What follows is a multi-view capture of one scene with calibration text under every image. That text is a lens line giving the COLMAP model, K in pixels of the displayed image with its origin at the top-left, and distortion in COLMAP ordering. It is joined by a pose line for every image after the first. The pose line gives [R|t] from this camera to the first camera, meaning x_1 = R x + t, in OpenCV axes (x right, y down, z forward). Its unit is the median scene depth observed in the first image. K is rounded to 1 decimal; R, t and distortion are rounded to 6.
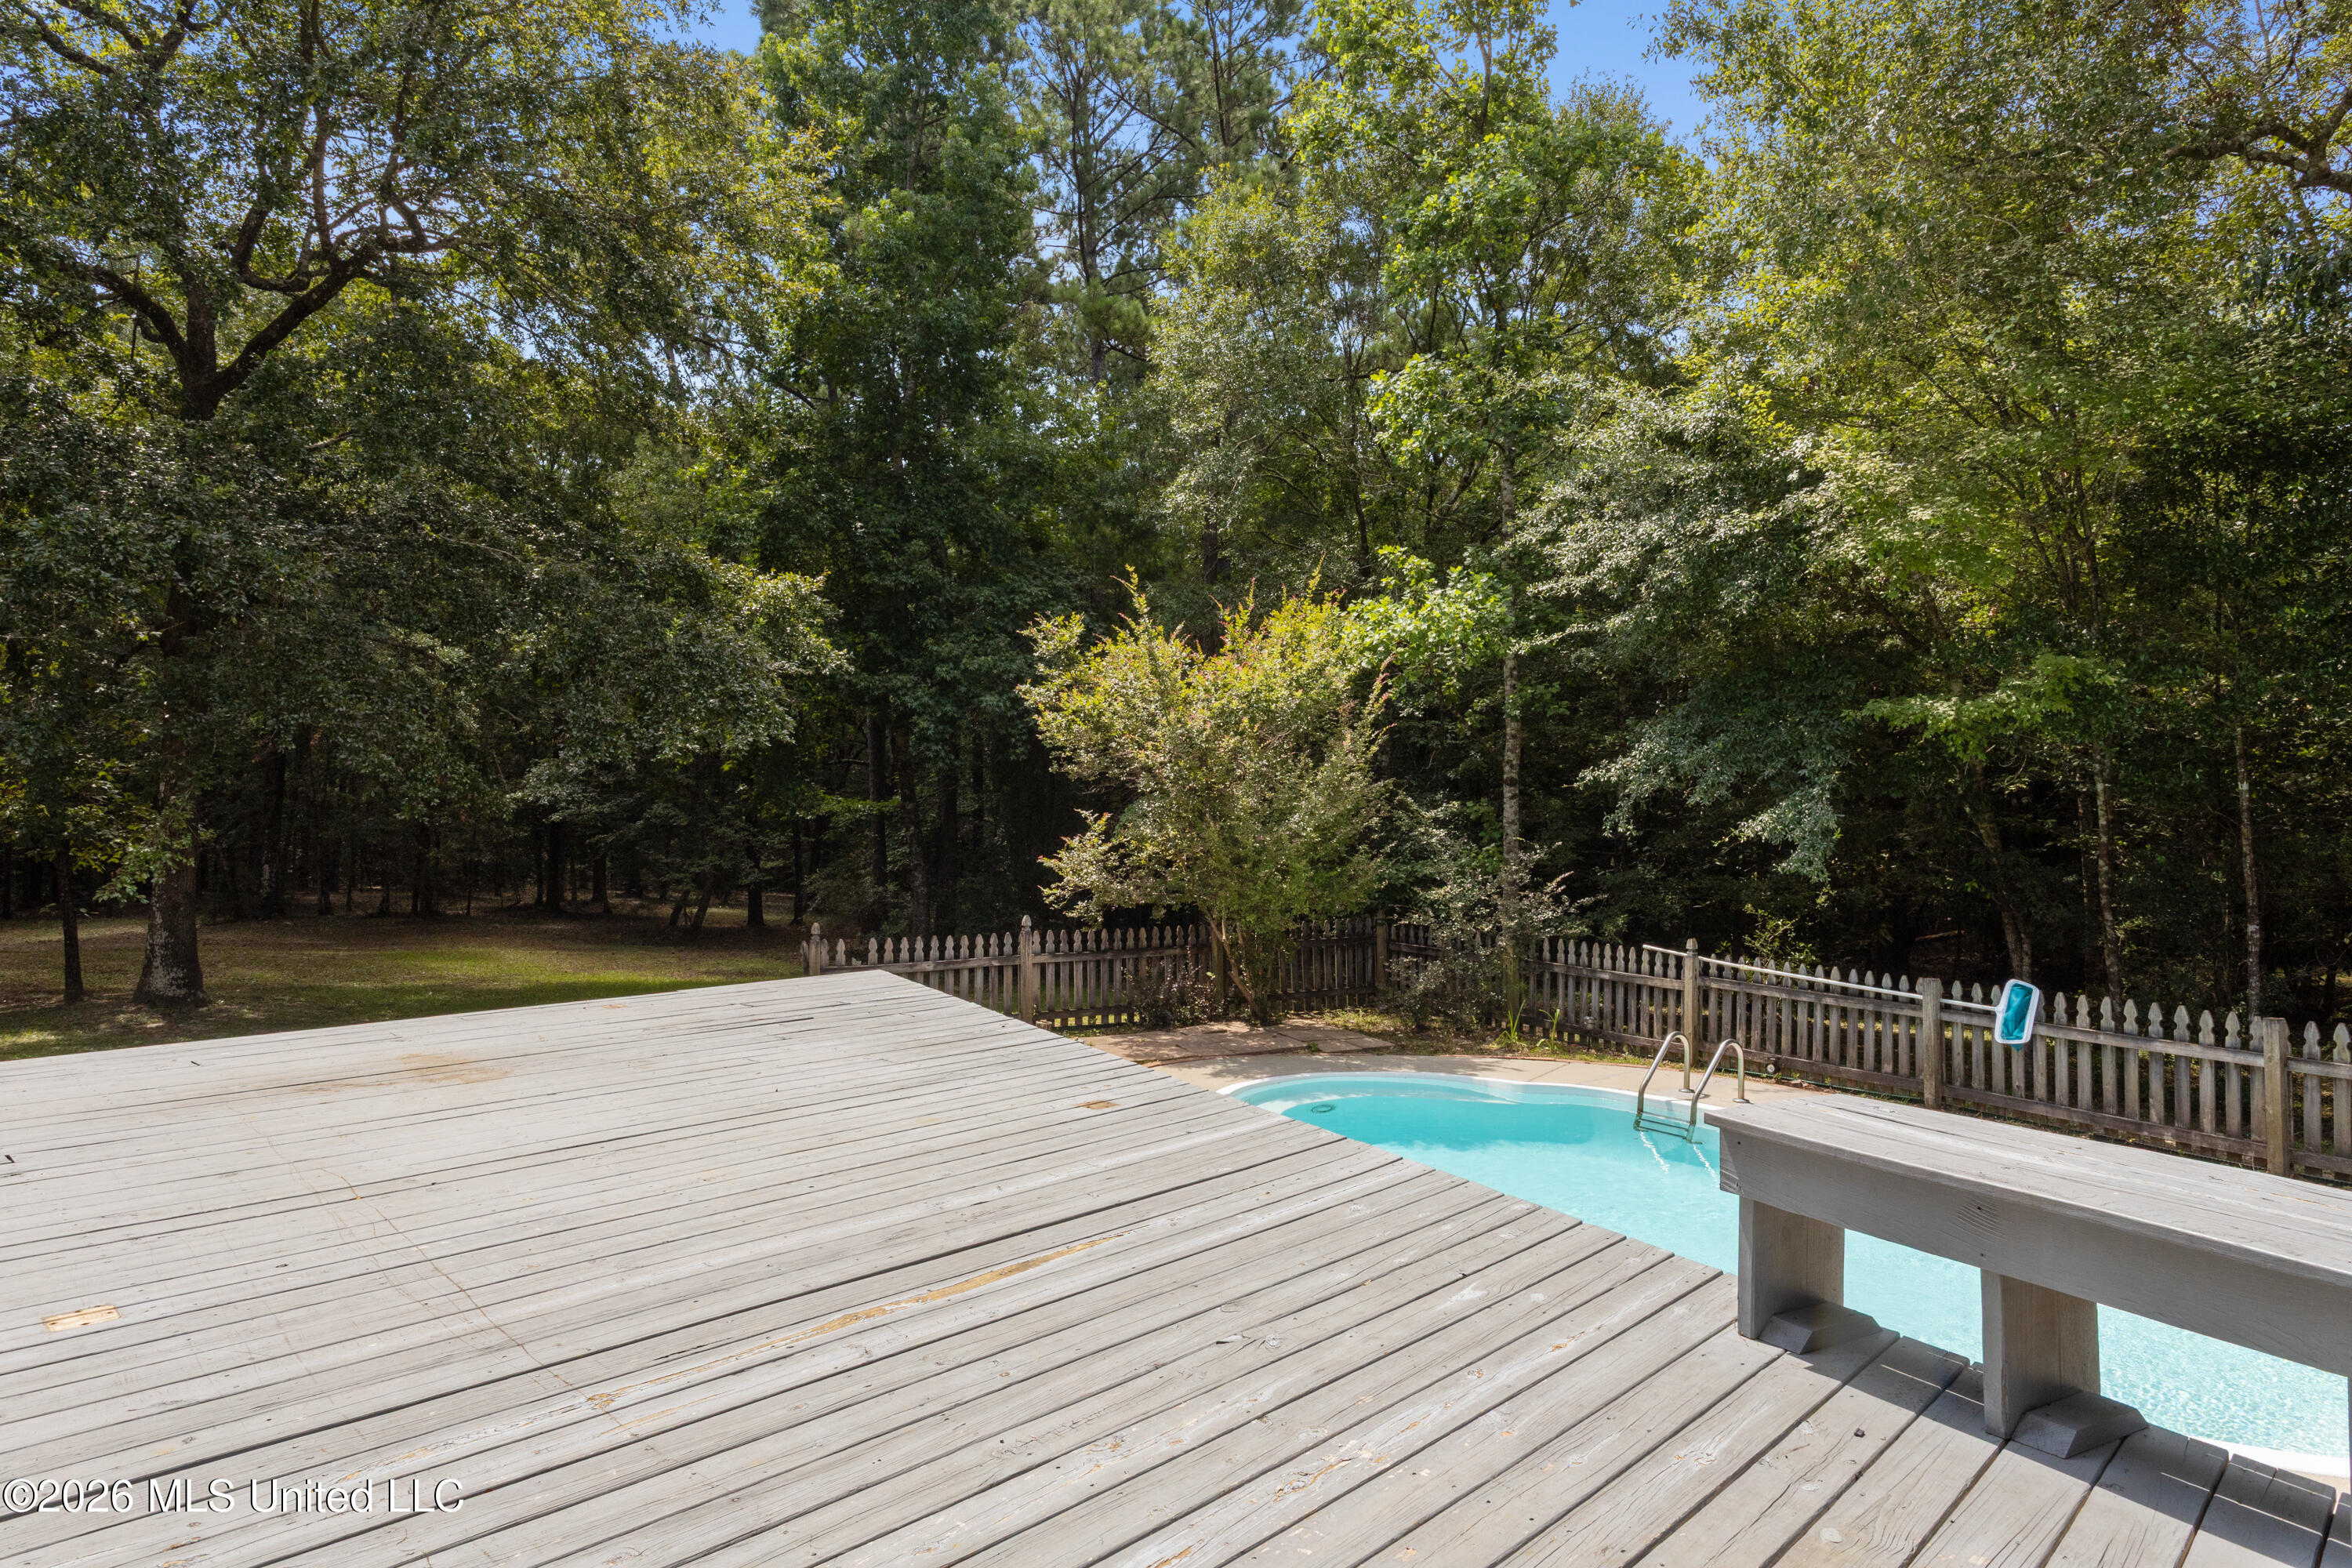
lens RADIAL K [[1459.7, 0, 1165.6], [0, 1459.7, 782.6], [0, 0, 1]] dist [-0.001335, 0.003463]
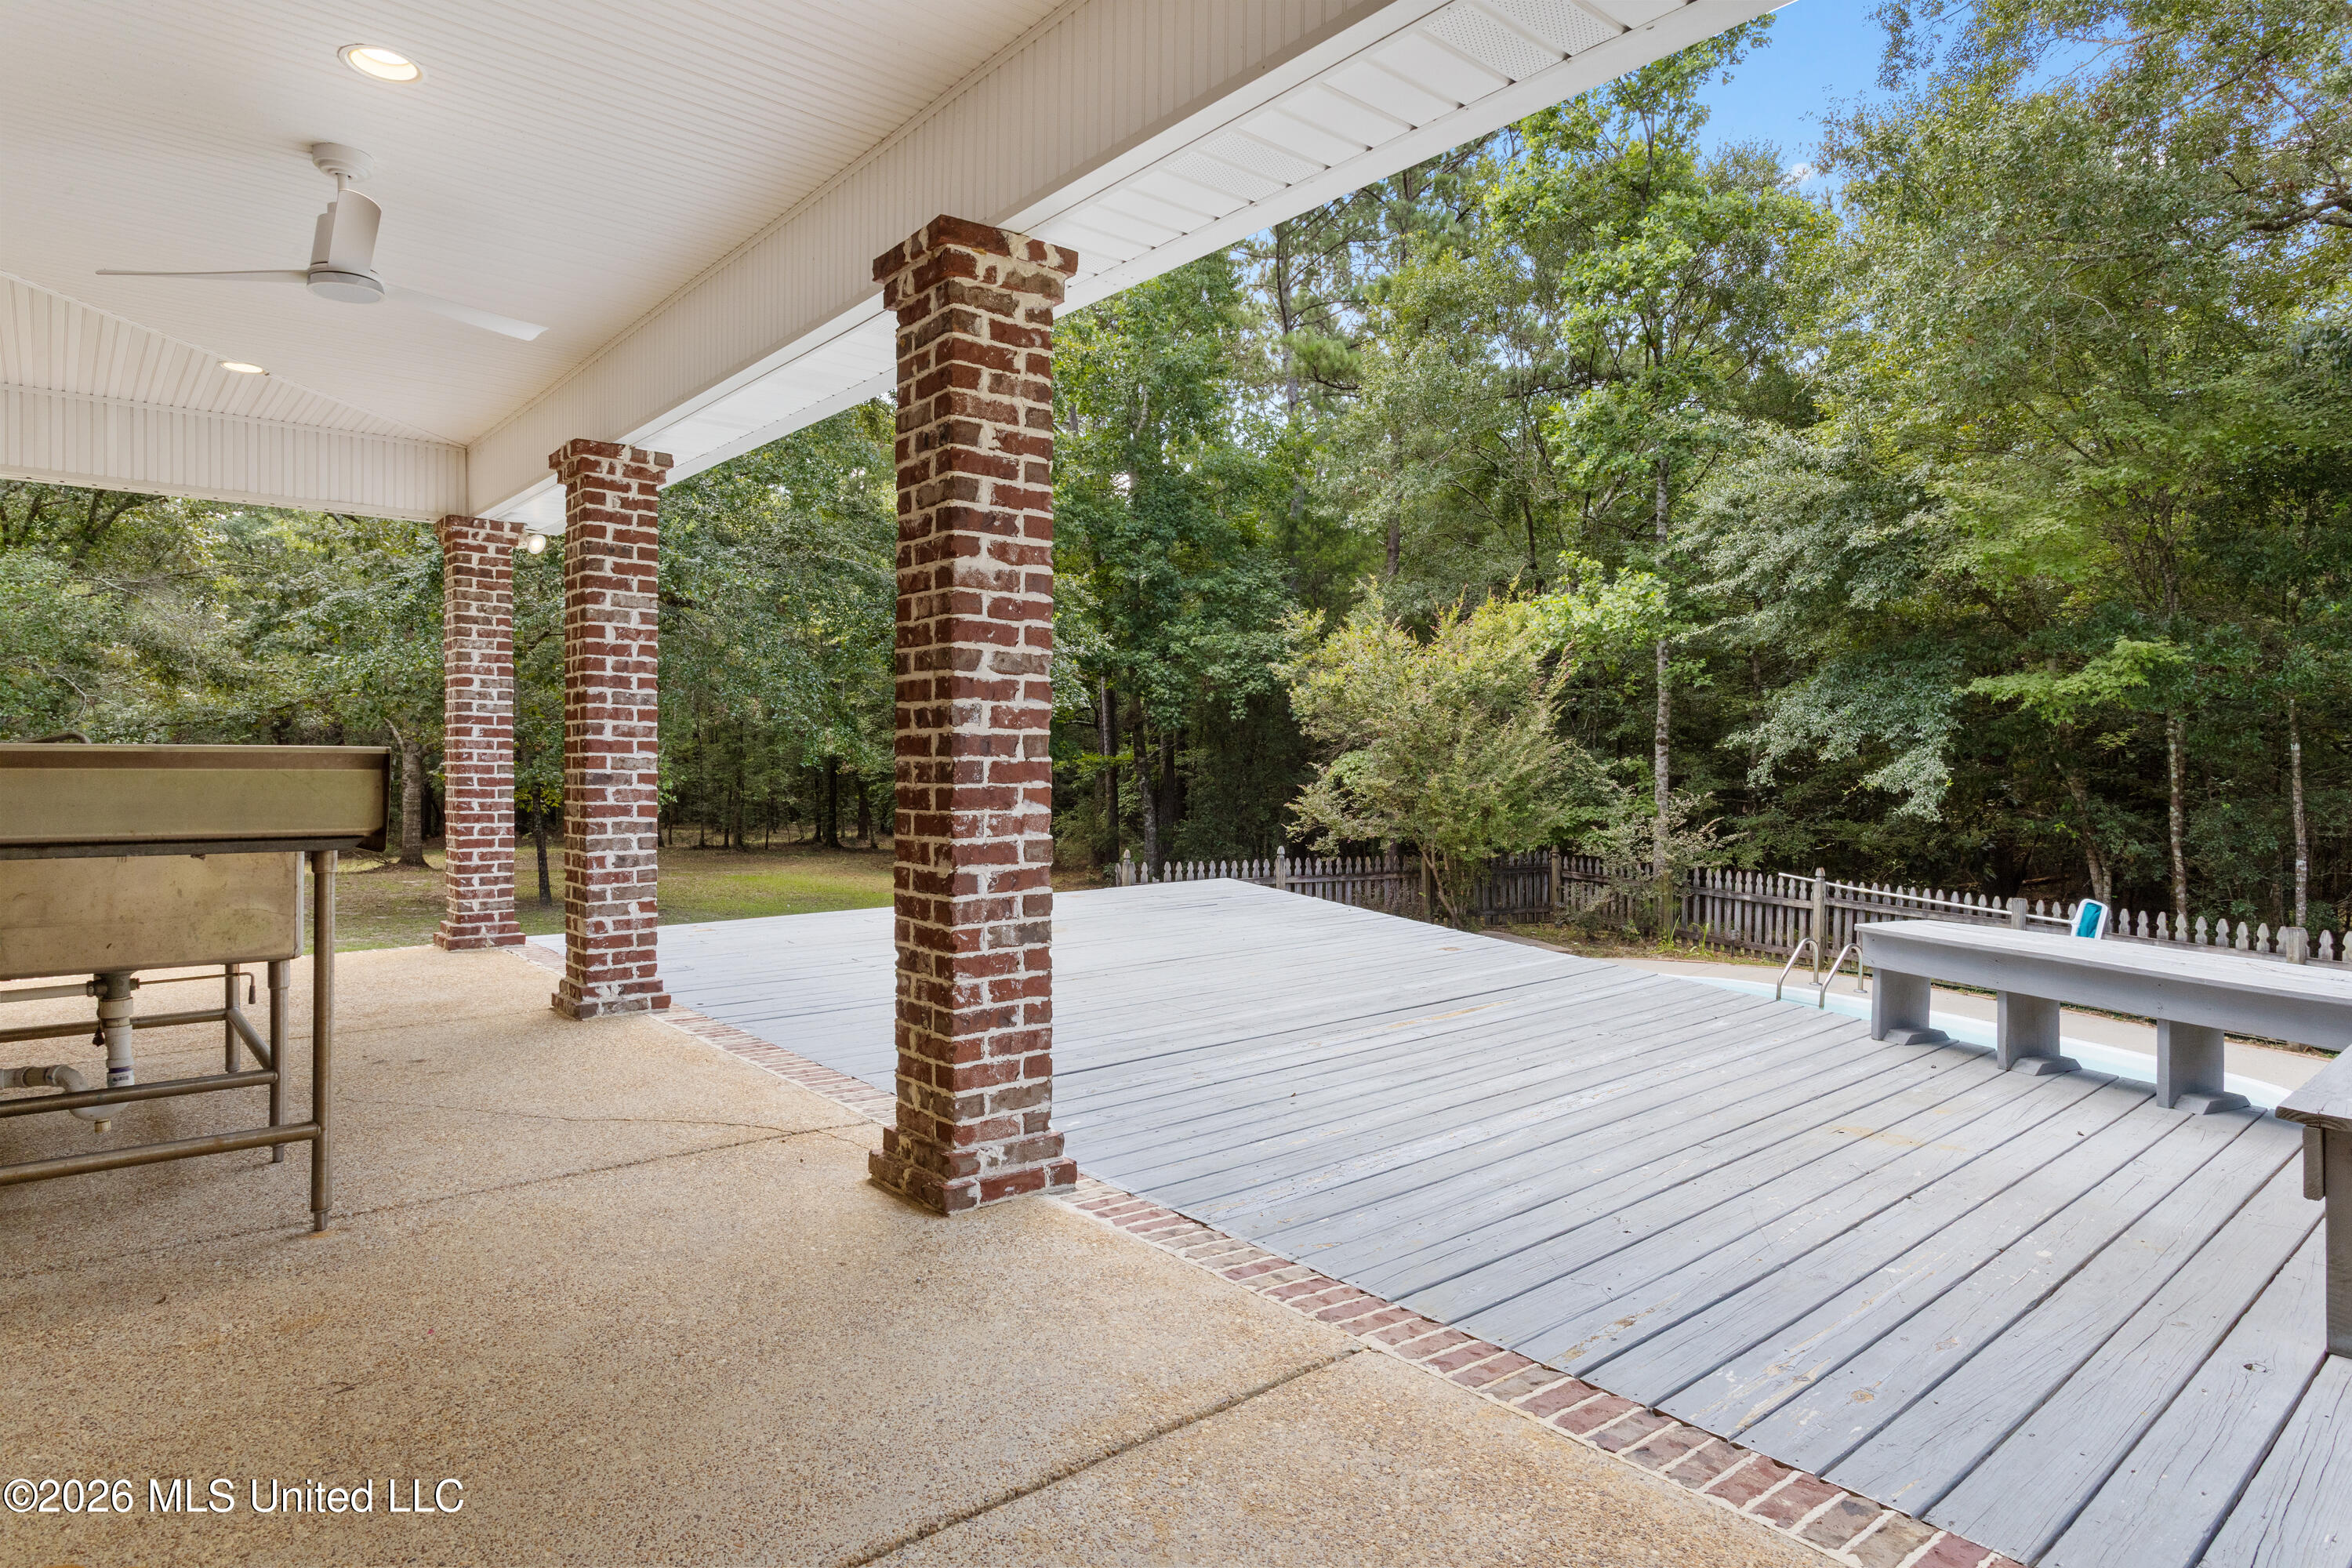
lens RADIAL K [[1315.0, 0, 1176.0], [0, 1315.0, 784.0], [0, 0, 1]] dist [0.000295, 0.009352]
pose [[0.995110, 0.003315, -0.098722, -0.074554], [0.000149, 0.999385, 0.035062, -0.004704], [0.098777, -0.034906, 0.994497, -0.167358]]
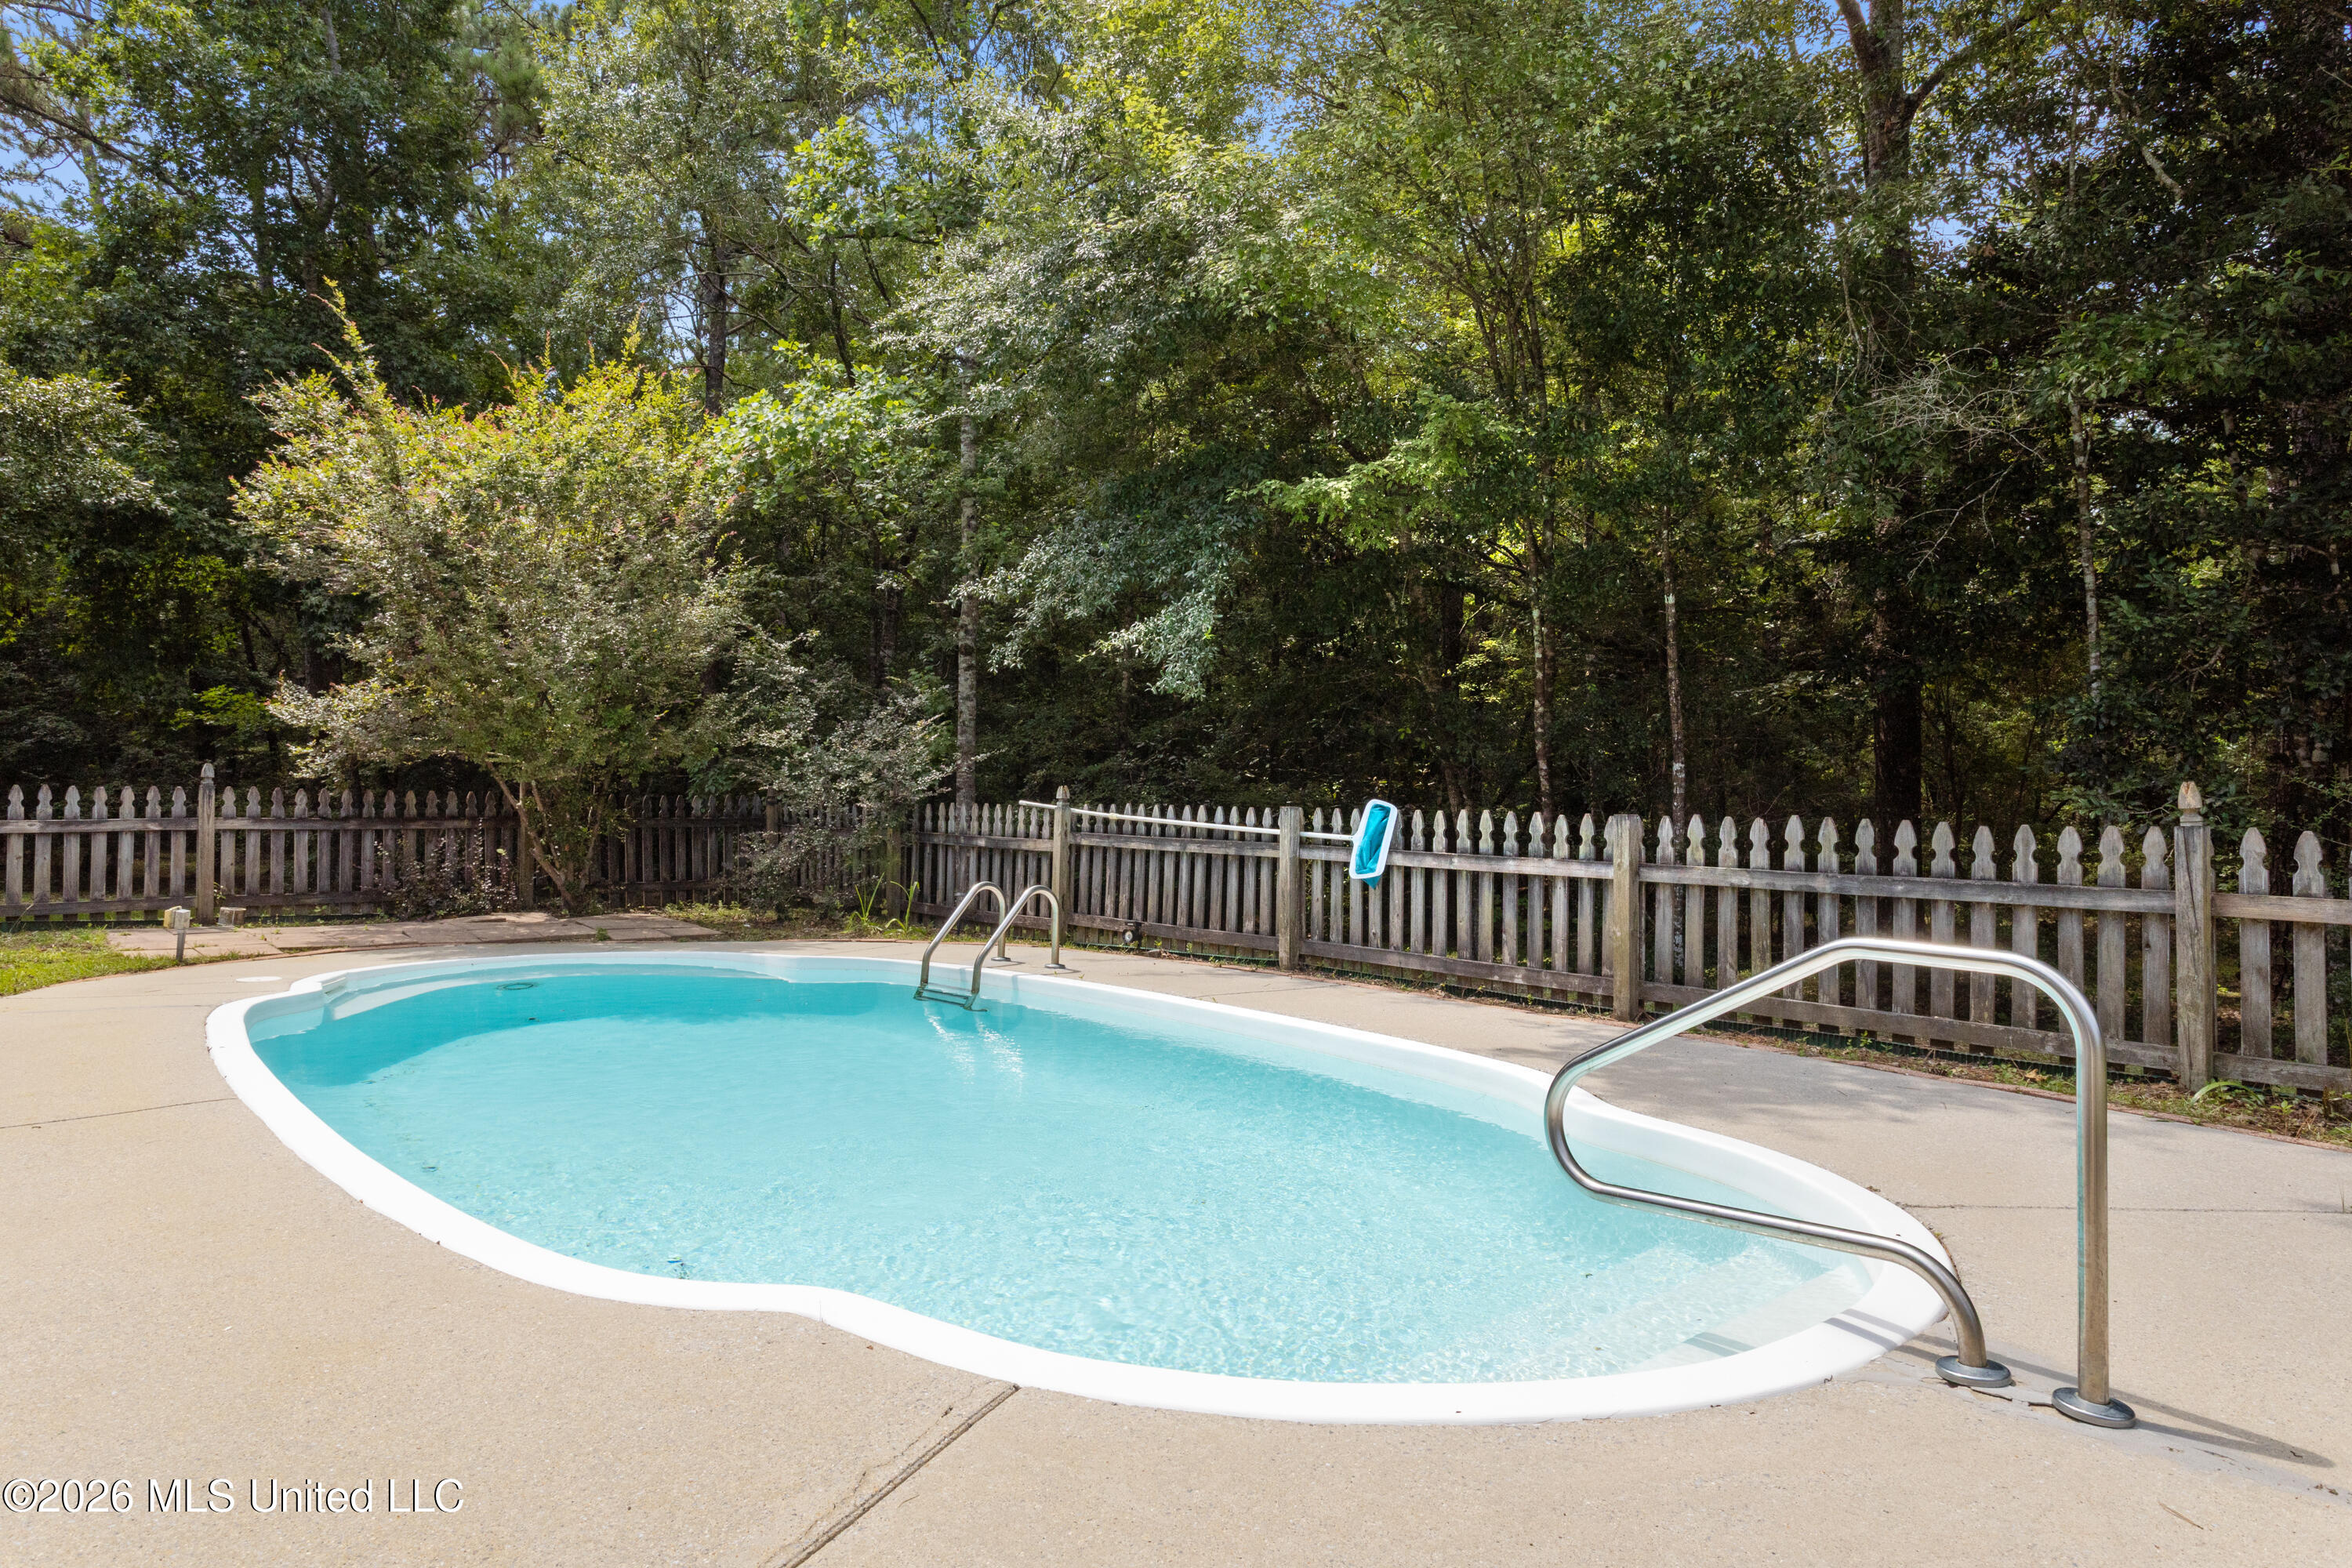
lens RADIAL K [[1459.7, 0, 1165.6], [0, 1459.7, 782.6], [0, 0, 1]] dist [-0.001335, 0.003463]
pose [[0.978213, 0.012354, 0.207237, 0.228203], [-0.014069, 0.999878, 0.006801, 0.090652], [-0.207128, -0.009569, 0.978267, 0.185987]]
